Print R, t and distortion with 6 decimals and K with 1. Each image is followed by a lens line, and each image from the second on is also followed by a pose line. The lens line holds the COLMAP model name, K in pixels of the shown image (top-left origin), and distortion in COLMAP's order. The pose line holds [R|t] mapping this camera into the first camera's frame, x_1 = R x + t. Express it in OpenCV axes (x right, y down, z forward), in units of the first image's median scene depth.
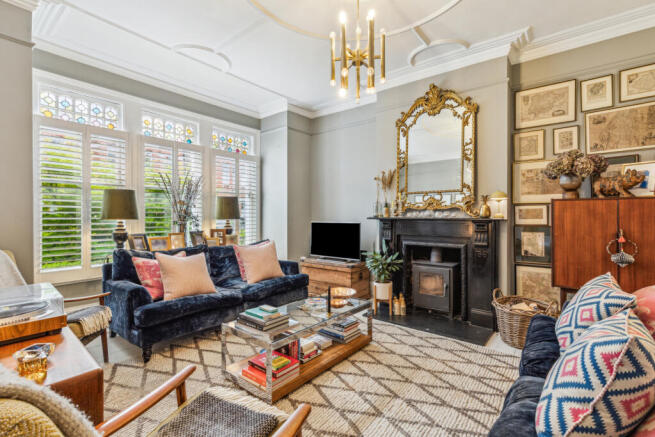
lens RADIAL K [[296.5, 0, 327.5], [0, 296.5, 218.5], [0, 0, 1]] dist [-0.000283, -0.000344]
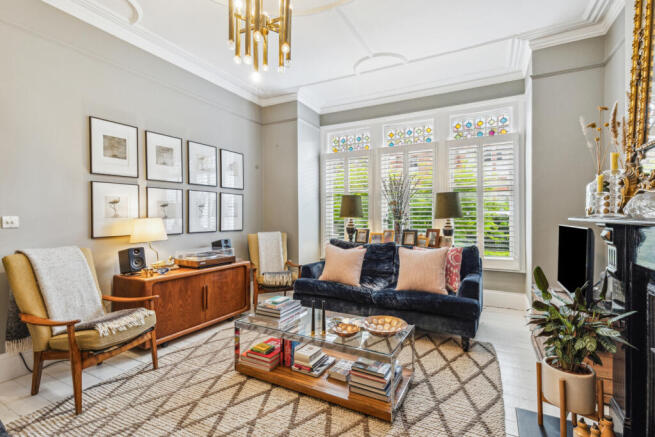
lens RADIAL K [[296.5, 0, 327.5], [0, 296.5, 218.5], [0, 0, 1]] dist [-0.000283, -0.000344]
pose [[0.207527, 0.009601, -0.978182, 0.606564], [-0.004189, 0.999951, 0.008926, -0.004177], [0.978220, 0.002245, 0.207557, 0.637269]]
